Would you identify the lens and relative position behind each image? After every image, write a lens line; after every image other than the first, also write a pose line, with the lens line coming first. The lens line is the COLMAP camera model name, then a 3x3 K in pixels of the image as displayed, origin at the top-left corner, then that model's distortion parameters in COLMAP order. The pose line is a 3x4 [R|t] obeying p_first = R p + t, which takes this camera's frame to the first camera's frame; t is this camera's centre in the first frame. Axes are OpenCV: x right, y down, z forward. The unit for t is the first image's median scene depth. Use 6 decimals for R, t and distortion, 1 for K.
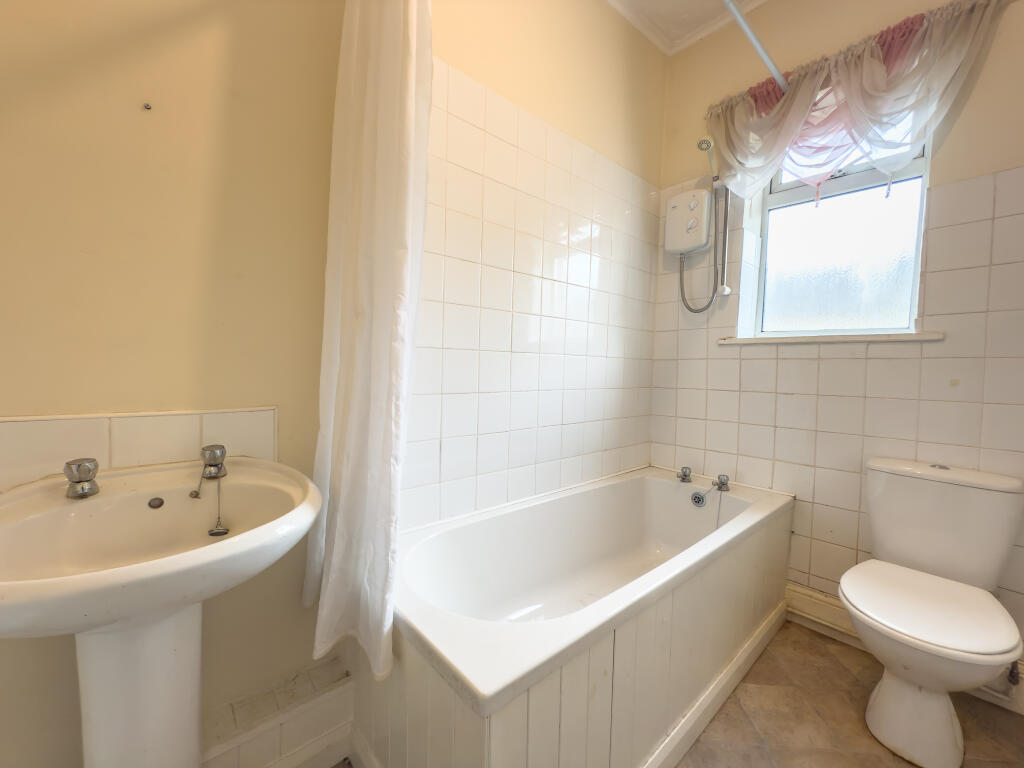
lens RADIAL K [[413.6, 0, 511.0], [0, 413.6, 383.9], [0, 0, 1]] dist [-0.003263, -0.000108]
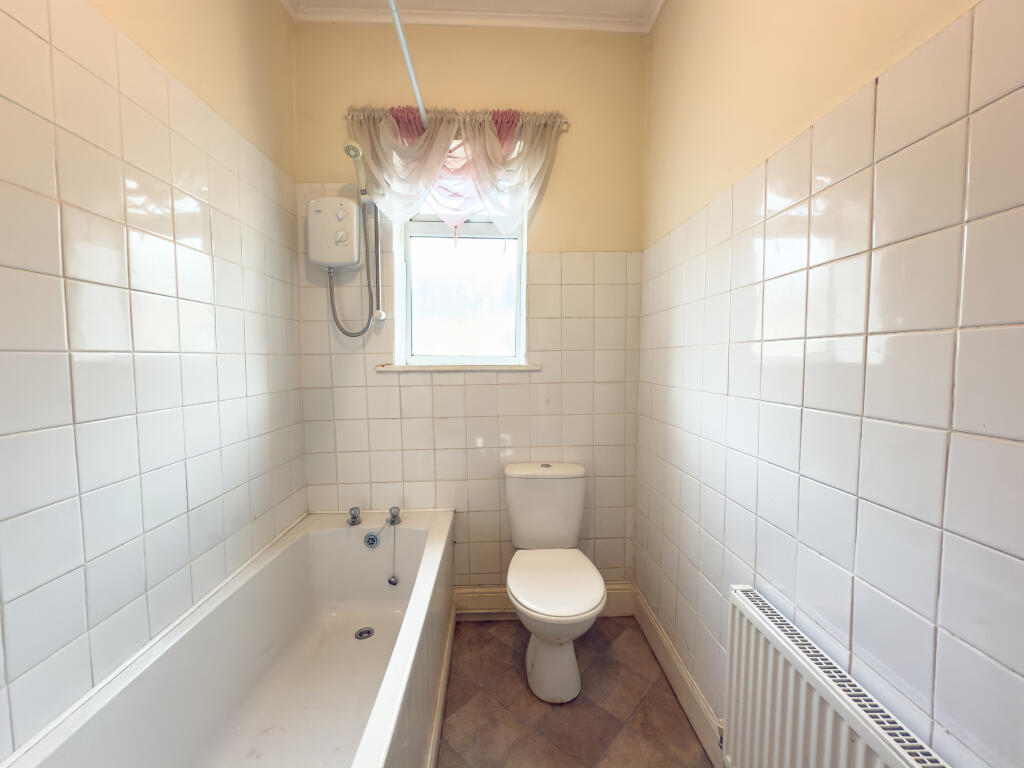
lens RADIAL K [[413.6, 0, 511.0], [0, 413.6, 383.9], [0, 0, 1]] dist [-0.003263, -0.000108]
pose [[0.629035, -0.078819, 0.773371, -0.042733], [0.052456, 0.996883, 0.058933, -0.113944], [-0.775606, 0.003497, 0.631208, 0.175542]]
